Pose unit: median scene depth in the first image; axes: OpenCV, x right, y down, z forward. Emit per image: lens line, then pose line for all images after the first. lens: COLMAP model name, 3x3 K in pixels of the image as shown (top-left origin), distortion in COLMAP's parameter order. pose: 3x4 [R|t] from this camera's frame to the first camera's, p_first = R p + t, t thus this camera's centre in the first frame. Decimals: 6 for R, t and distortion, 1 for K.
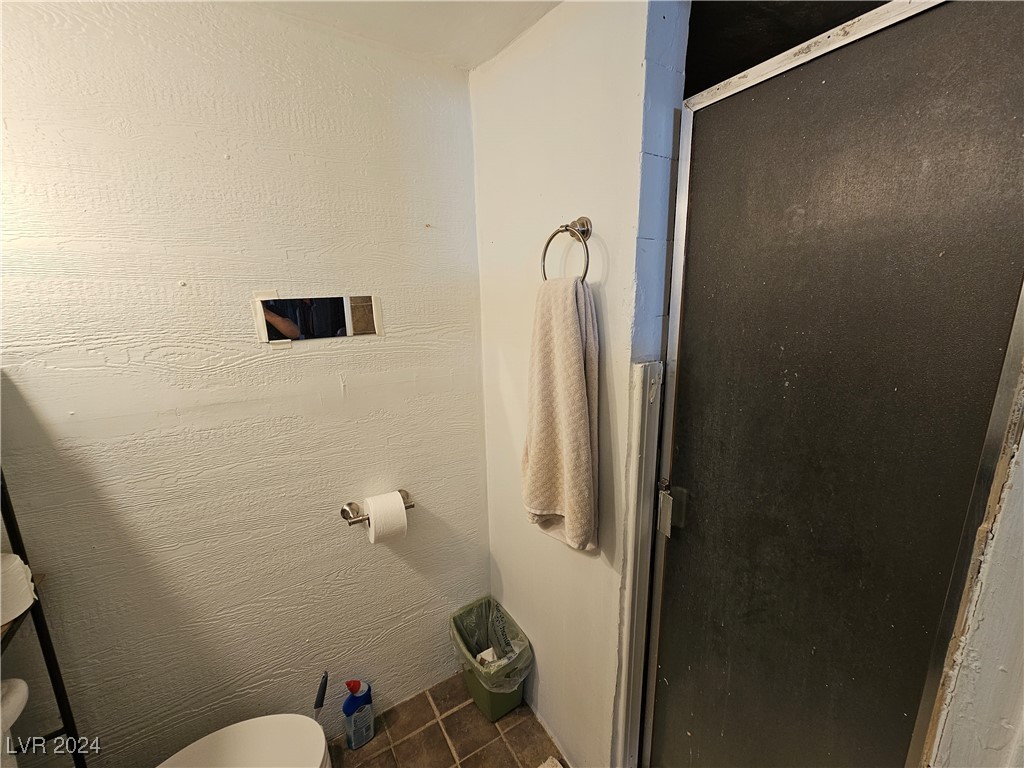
lens RADIAL K [[420.1, 0, 509.9], [0, 420.1, 386.8], [0, 0, 1]] dist [-0.002797, 0.000810]
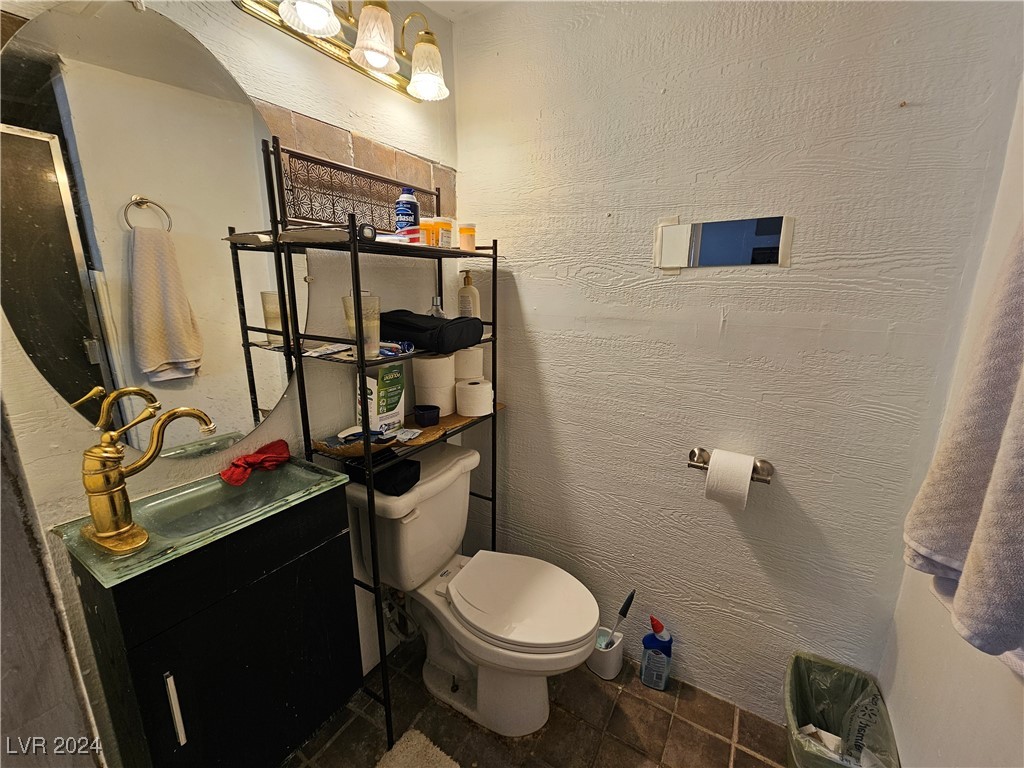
lens RADIAL K [[420.1, 0, 510.0], [0, 420.1, 383.5], [0, 0, 1]] dist [-0.002797, 0.000810]
pose [[0.447286, 0.227740, -0.864910, 0.214597], [-0.206742, 0.967175, 0.147751, 0.089079], [0.870168, 0.112726, 0.479687, 0.166478]]
